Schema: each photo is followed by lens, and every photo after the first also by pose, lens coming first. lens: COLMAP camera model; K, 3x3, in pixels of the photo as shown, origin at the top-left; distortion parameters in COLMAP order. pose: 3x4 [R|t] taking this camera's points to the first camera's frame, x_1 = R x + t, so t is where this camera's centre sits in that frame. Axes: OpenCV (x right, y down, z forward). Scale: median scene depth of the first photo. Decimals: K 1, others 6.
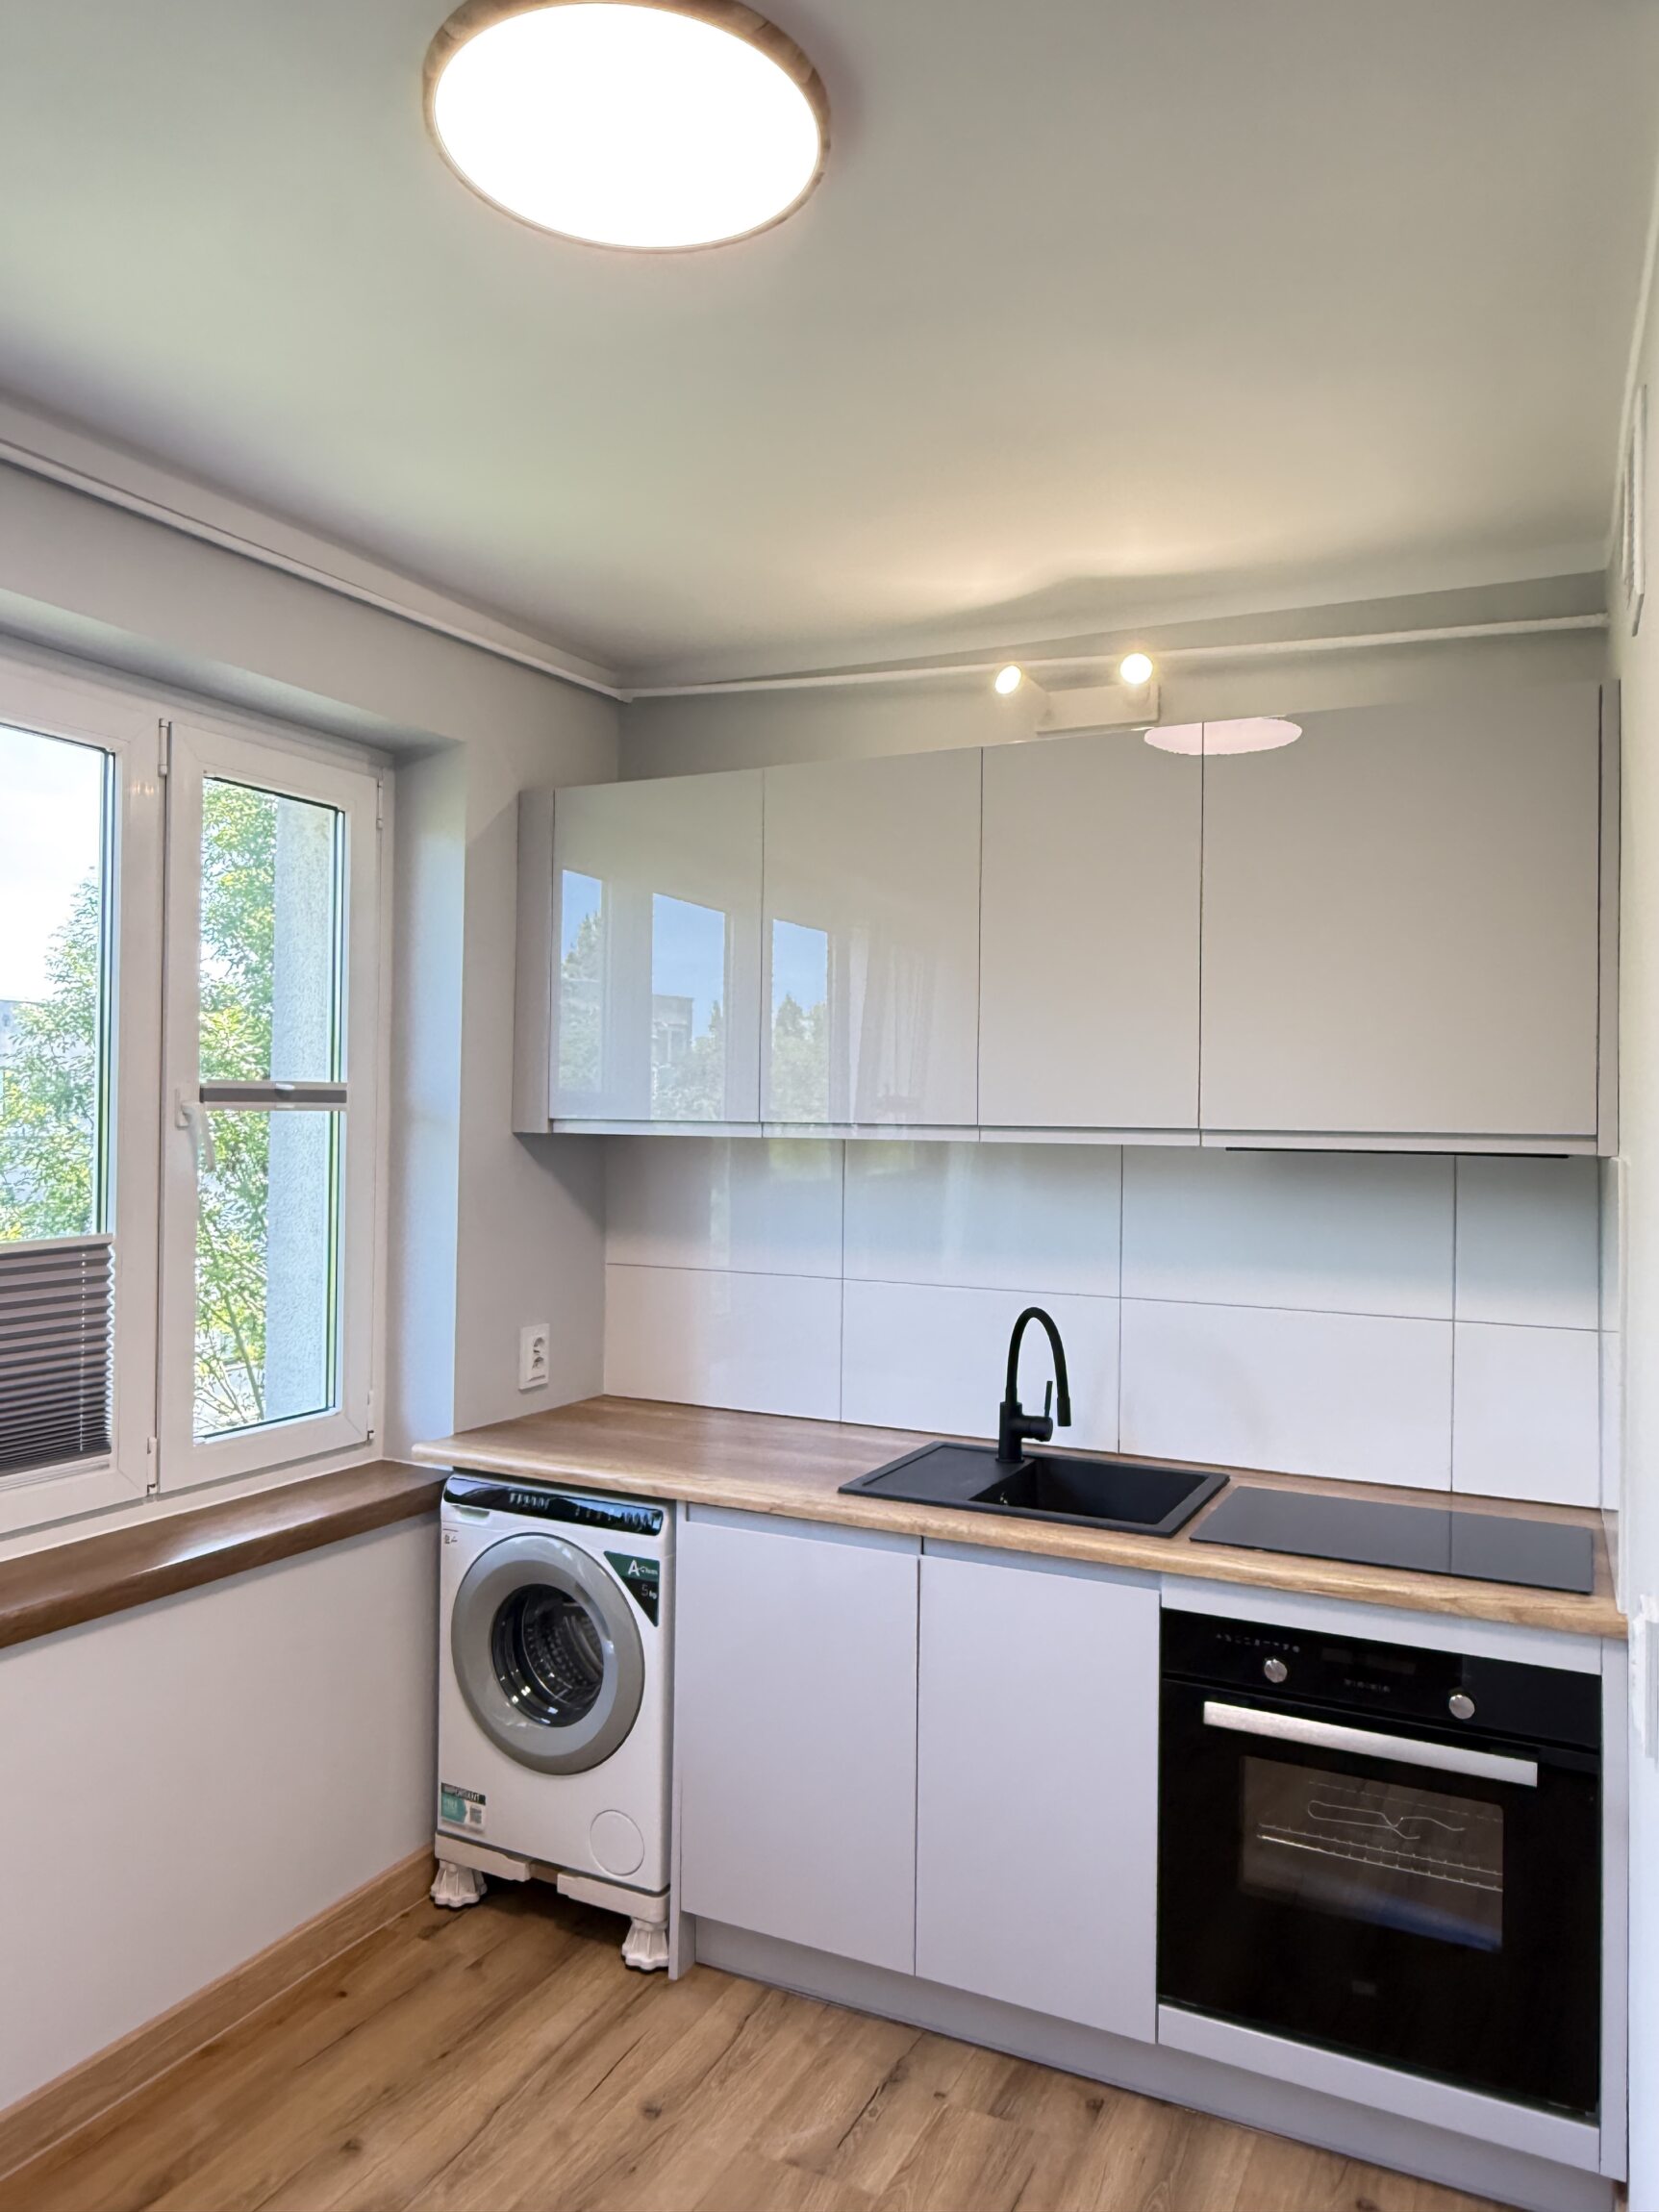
lens RADIAL K [[1517.5, 0, 835.0], [0, 1517.5, 1101.6], [0, 0, 1]] dist [-0.001852, 0.001911]
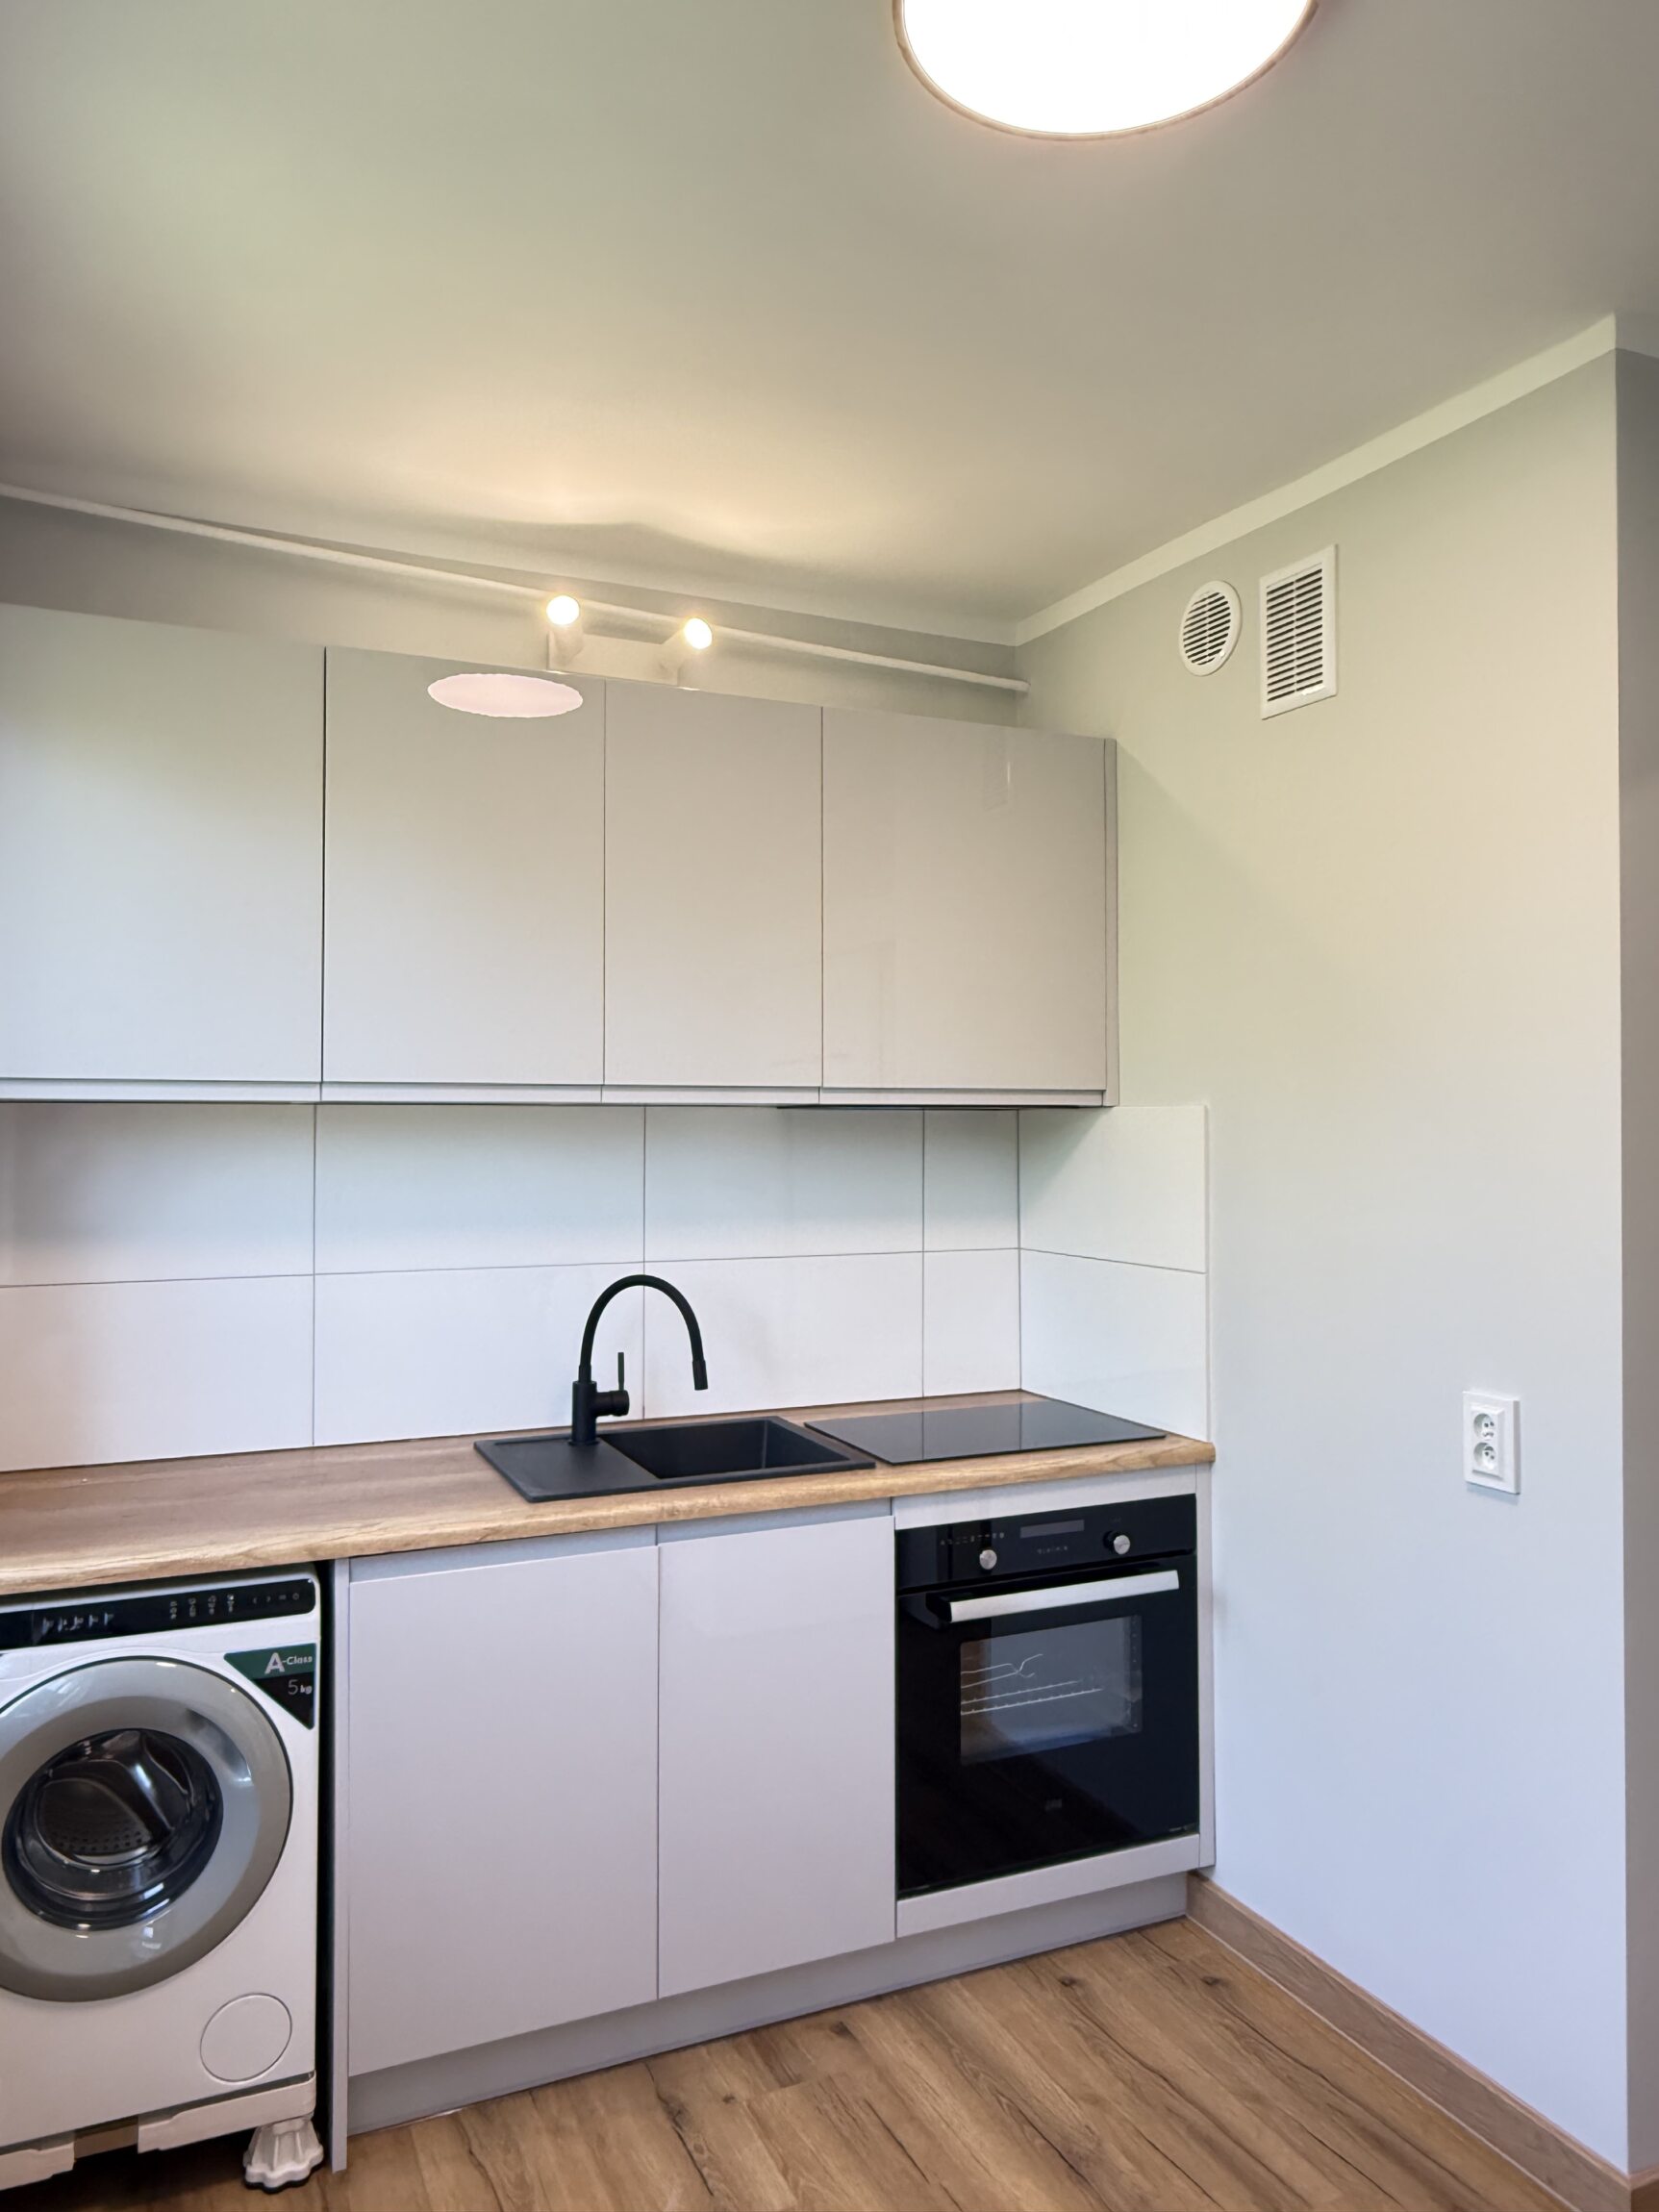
lens RADIAL K [[1517.5, 0, 835.0], [0, 1517.5, 1101.6], [0, 0, 1]] dist [-0.001852, 0.001911]
pose [[0.635656, -0.002346, 0.771969, -0.548317], [0.001220, 0.999997, 0.002034, 0.025127], [-0.771971, -0.000352, 0.635657, 0.304637]]
